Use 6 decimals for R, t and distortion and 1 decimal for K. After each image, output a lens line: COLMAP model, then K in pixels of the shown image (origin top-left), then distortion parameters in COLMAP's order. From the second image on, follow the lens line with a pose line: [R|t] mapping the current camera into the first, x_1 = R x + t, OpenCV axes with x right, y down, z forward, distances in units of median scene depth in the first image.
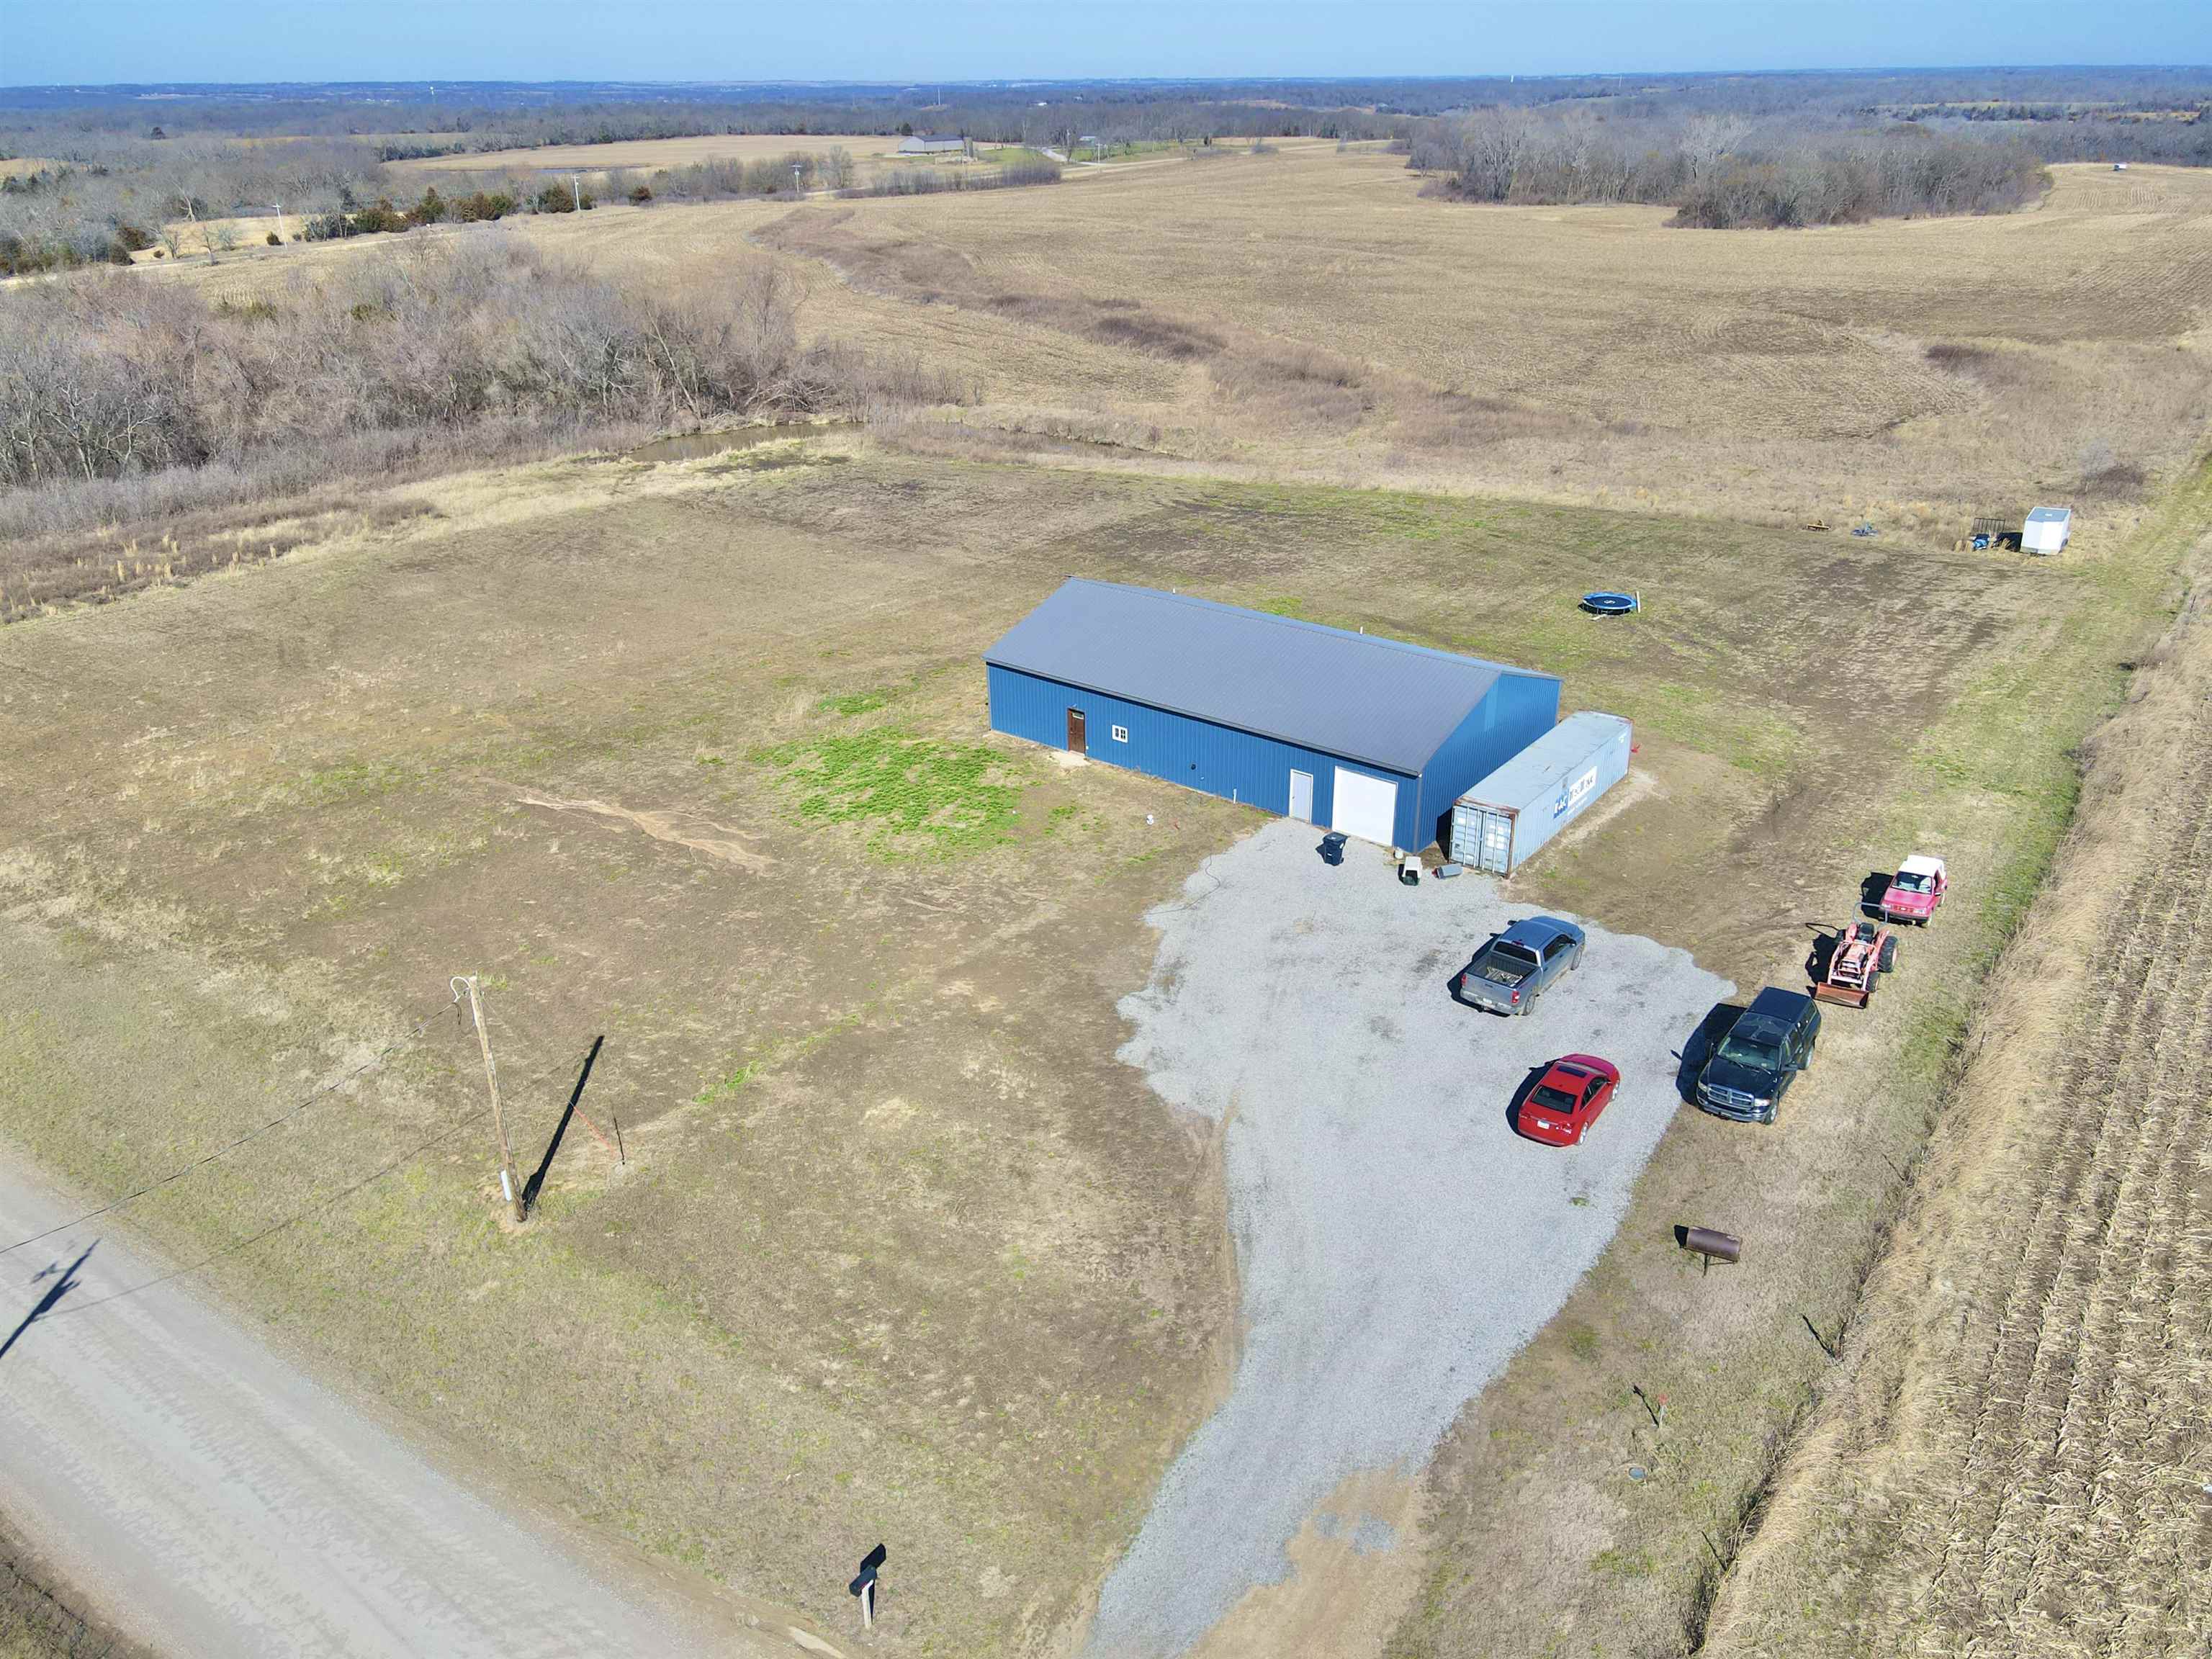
lens RADIAL K [[1621.8, 0, 1114.8], [0, 1621.8, 825.8], [0, 0, 1]] dist [0.022825, -0.004293]
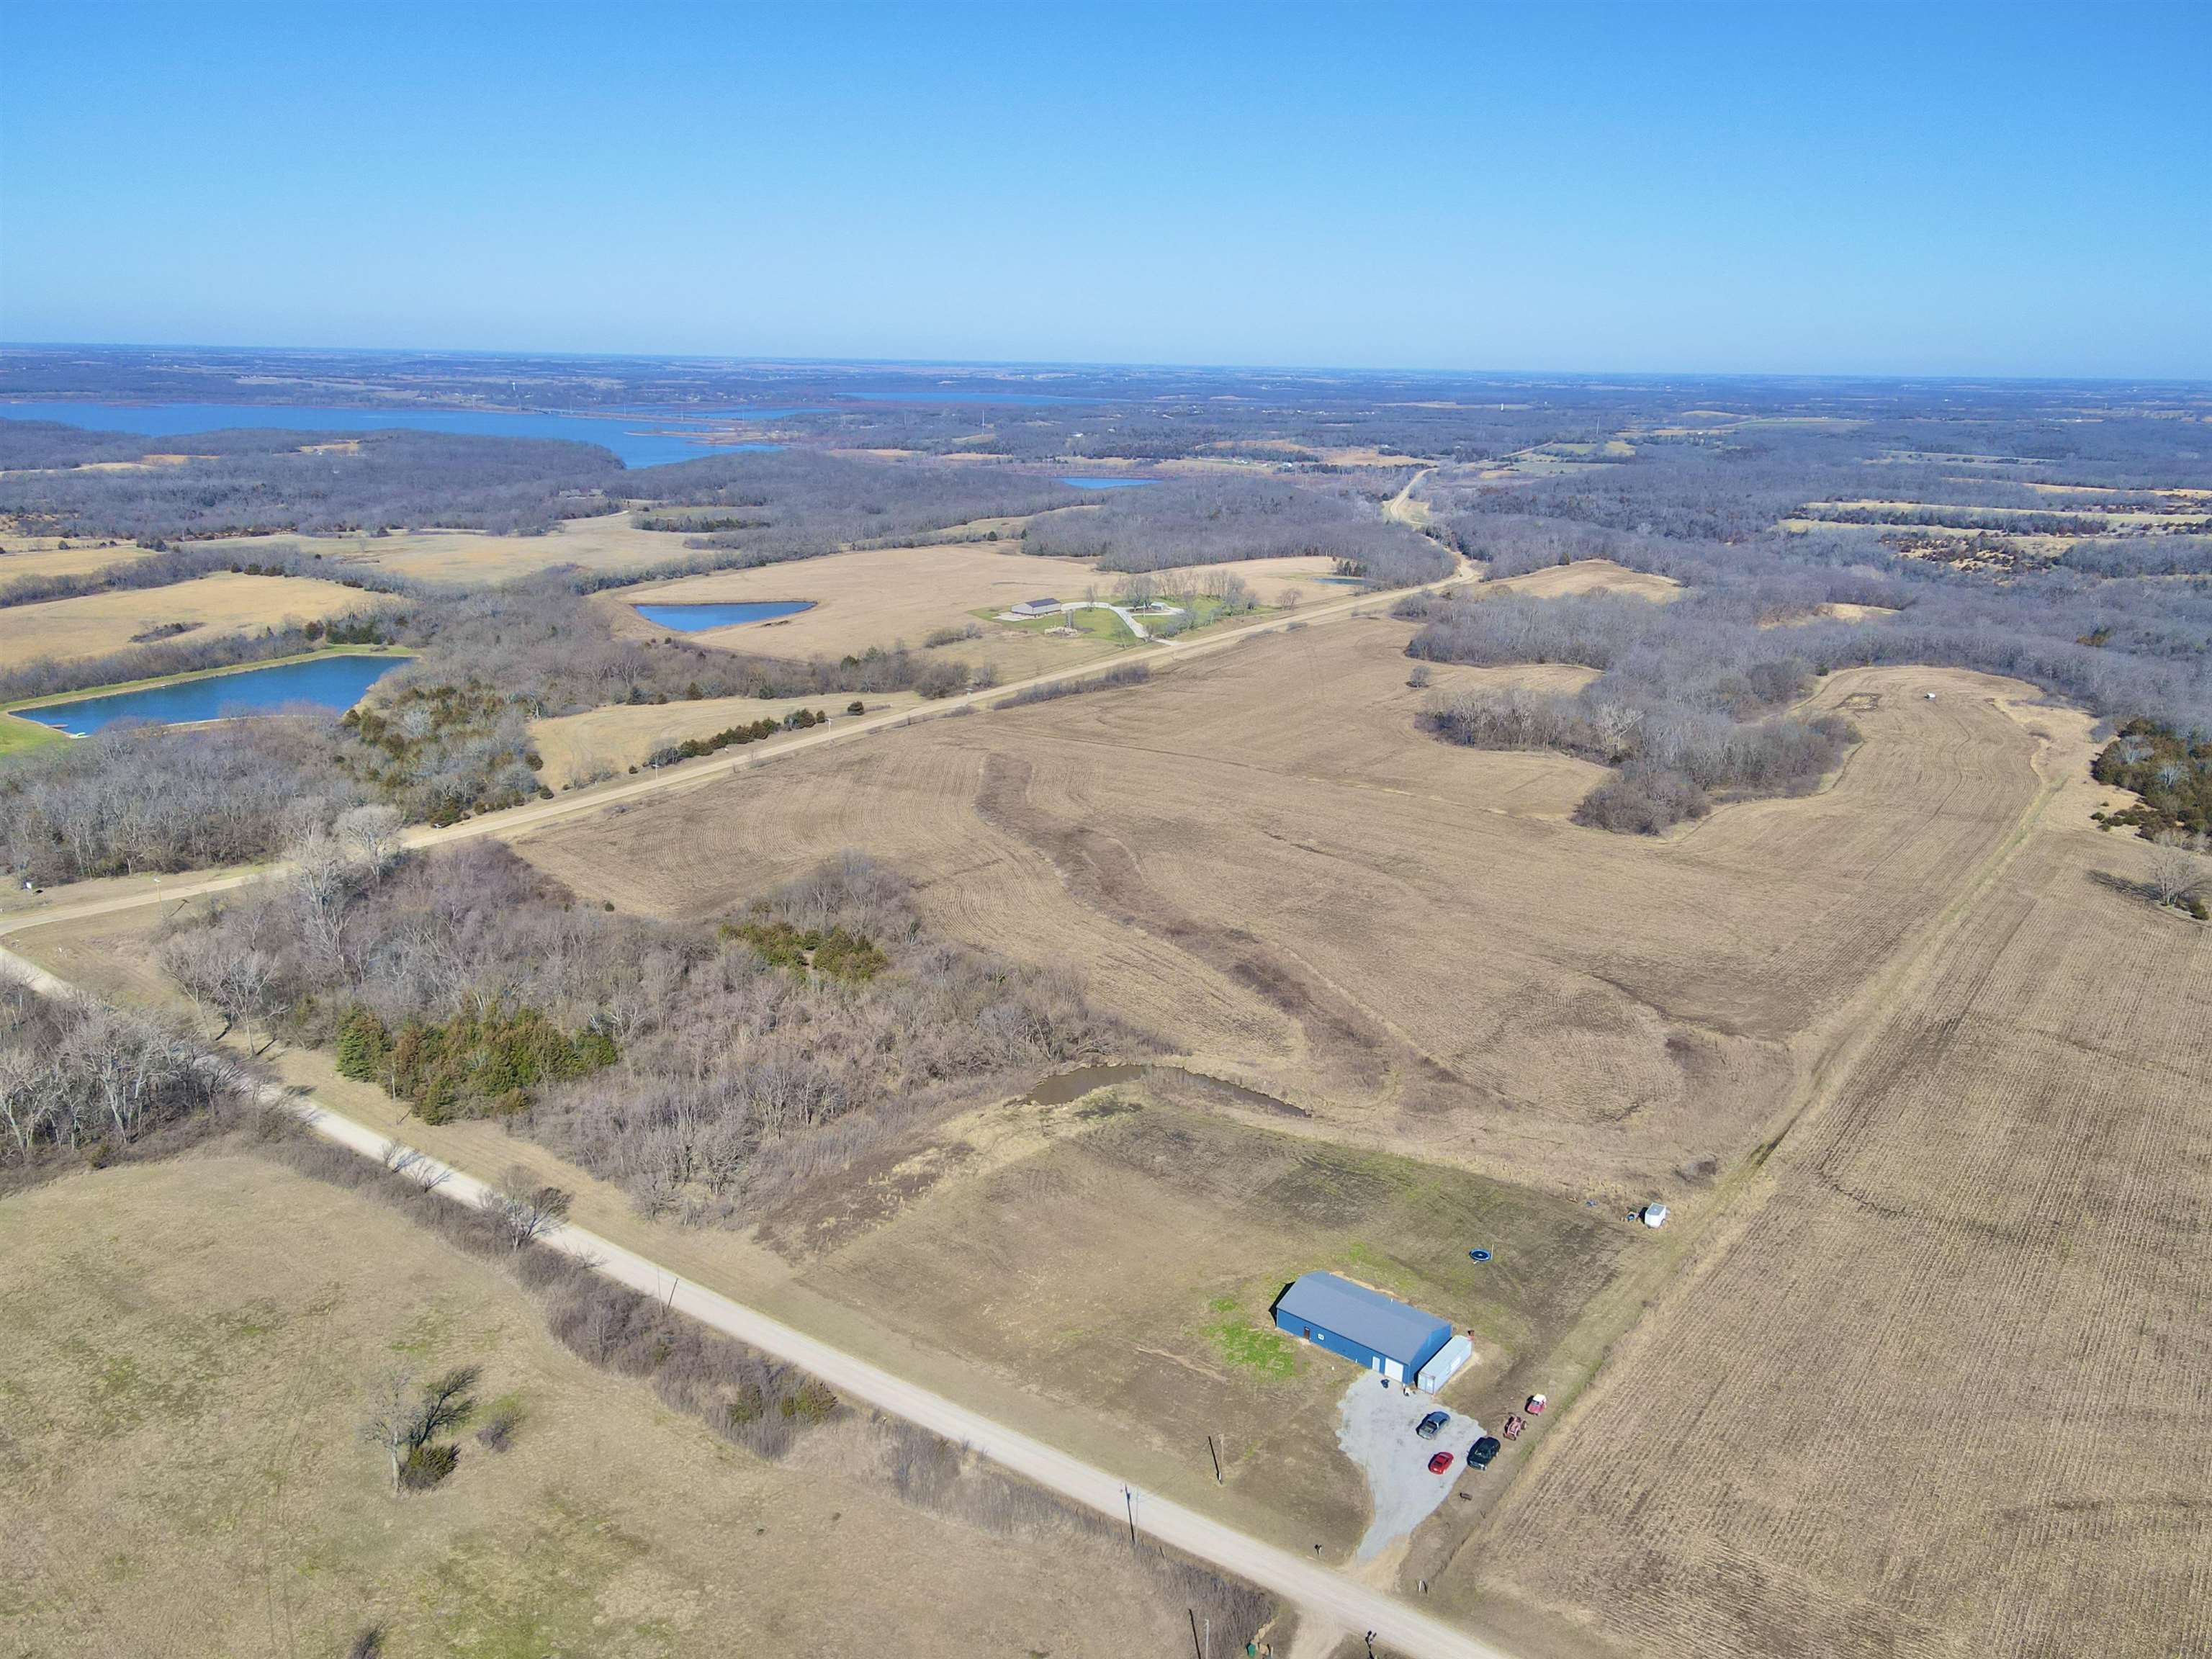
lens RADIAL K [[1621.8, 0, 1114.8], [0, 1621.8, 825.8], [0, 0, 1]] dist [0.022825, -0.004293]
pose [[0.999593, 0.028497, -0.001523, -0.259956], [-0.028402, 0.988205, -0.150480, -0.337825], [-0.002783, 0.150462, 0.988612, -1.444551]]
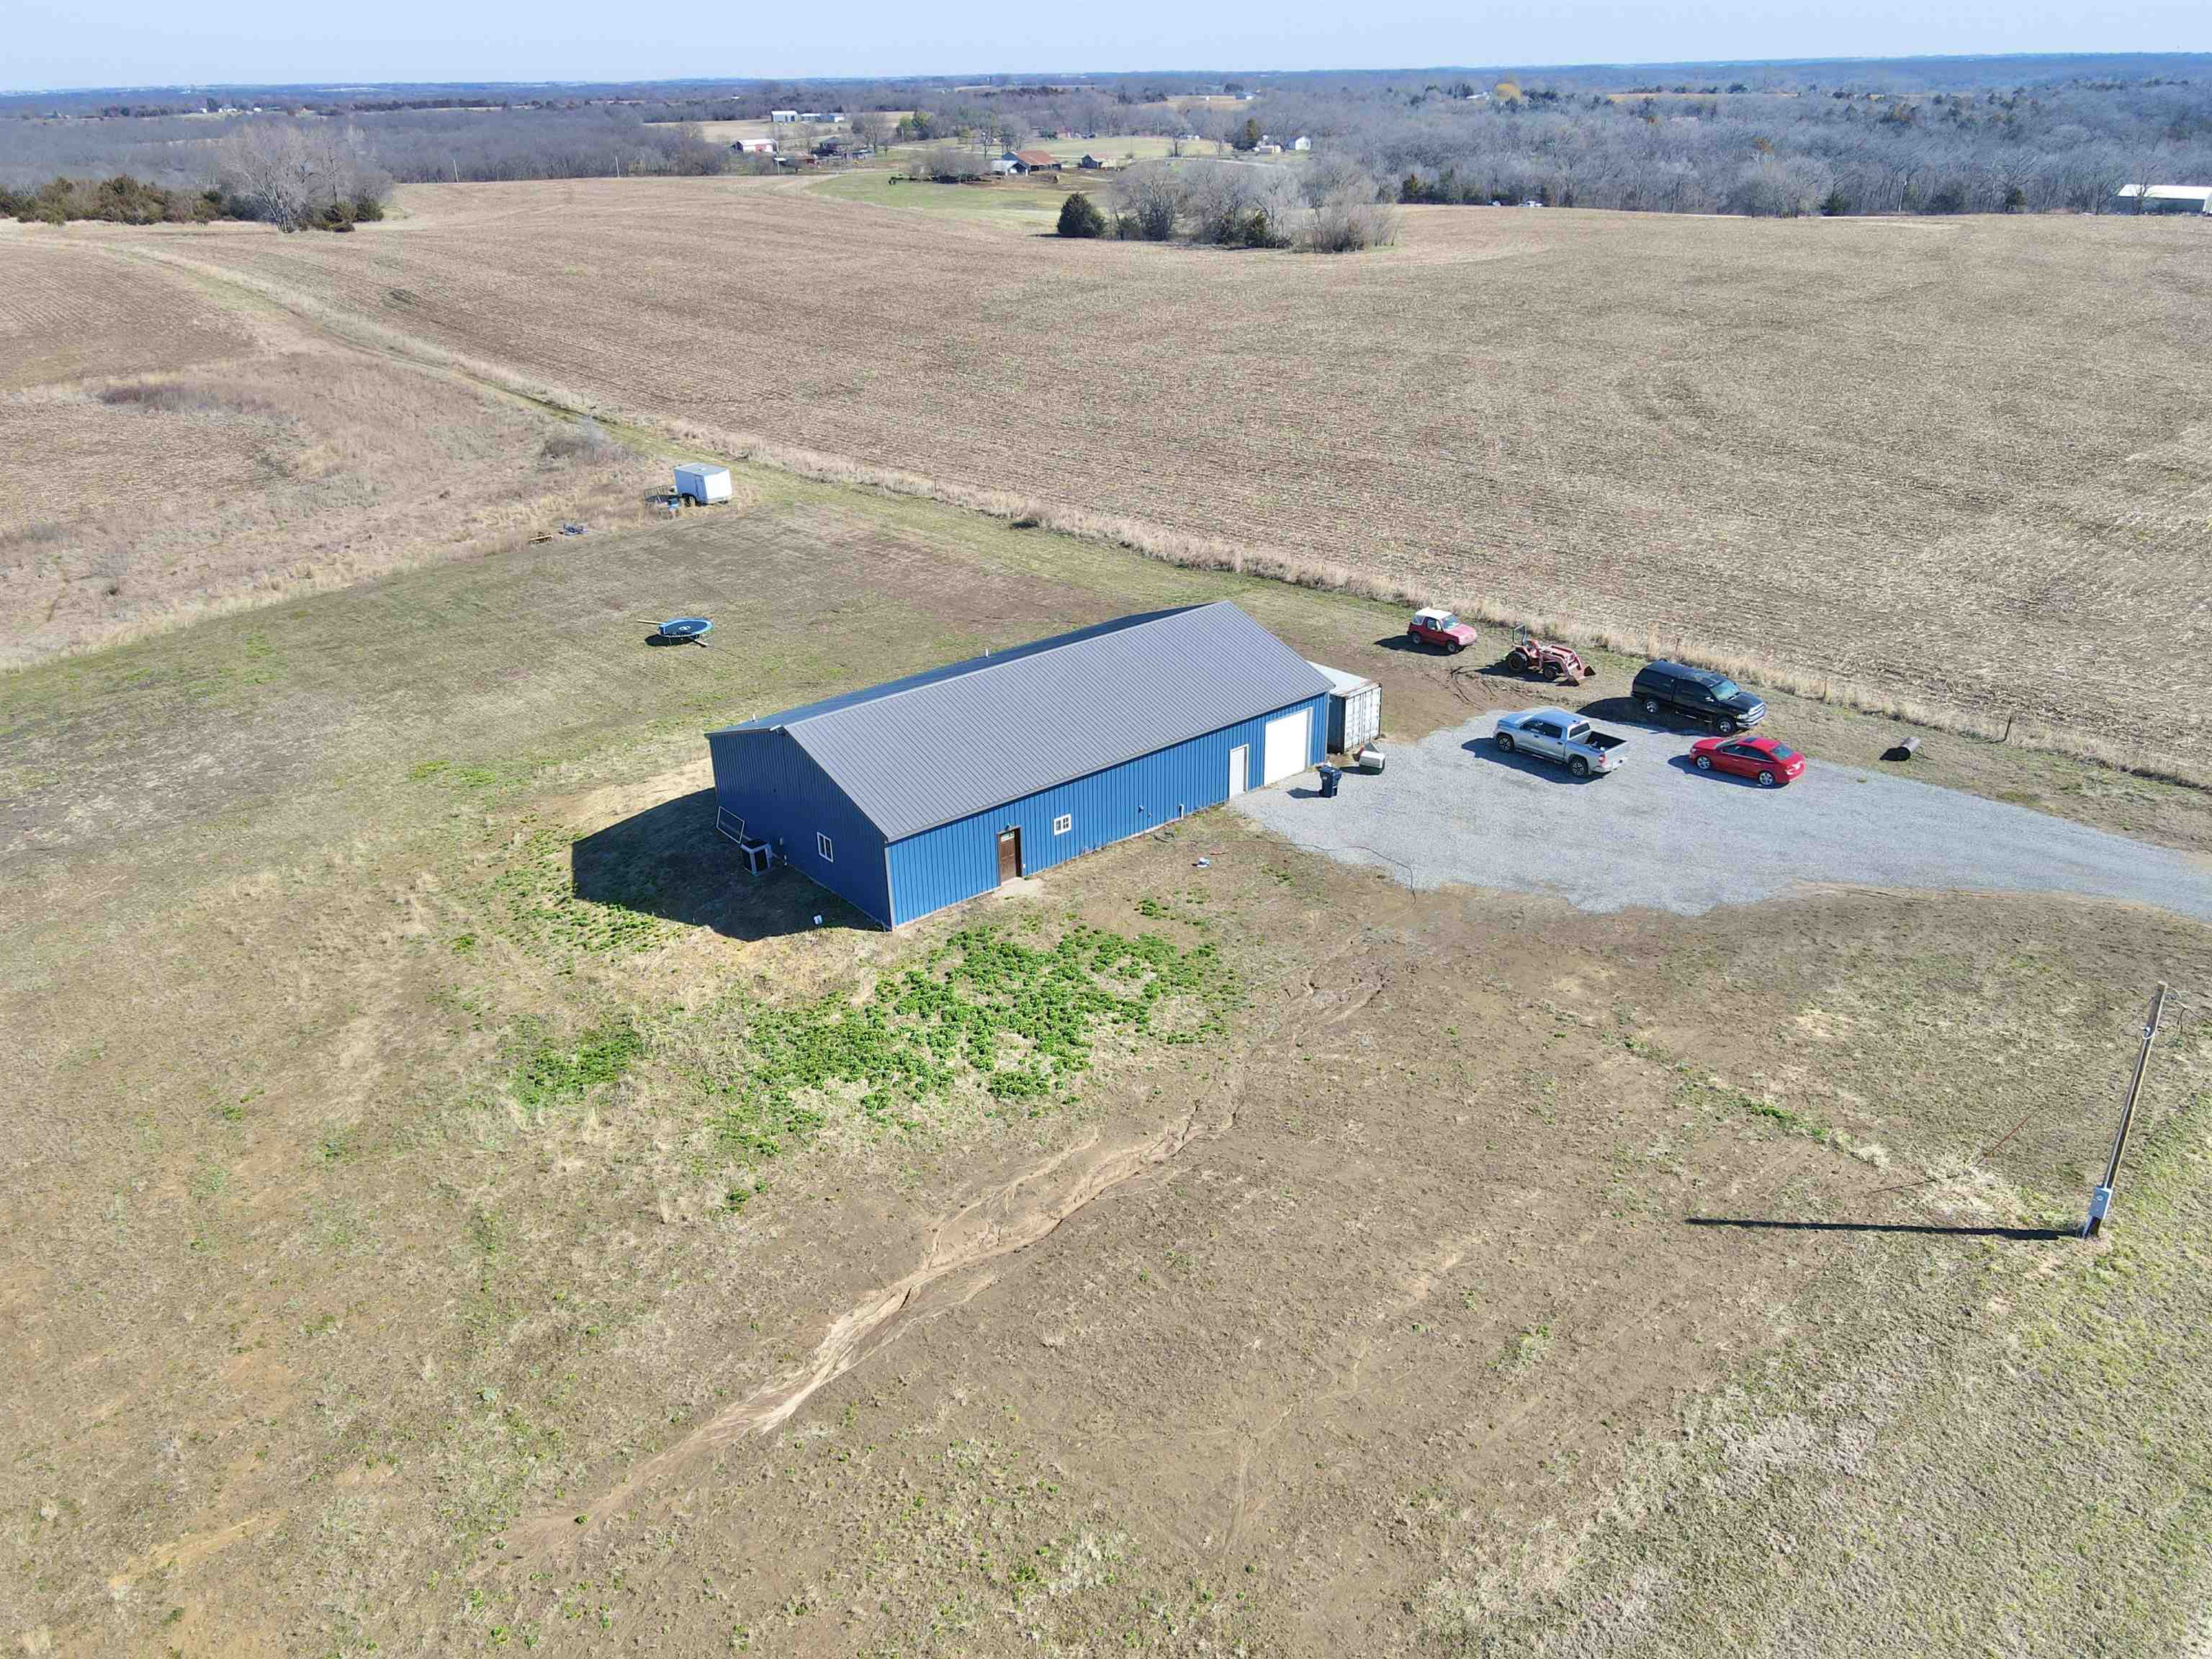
lens RADIAL K [[1621.8, 0, 1114.8], [0, 1621.8, 825.8], [0, 0, 1]] dist [0.022825, -0.004293]
pose [[0.187053, -0.406814, 0.894155, -0.441283], [0.421601, 0.855376, 0.300973, -0.175657], [-0.887279, 0.320679, 0.331513, 0.395197]]
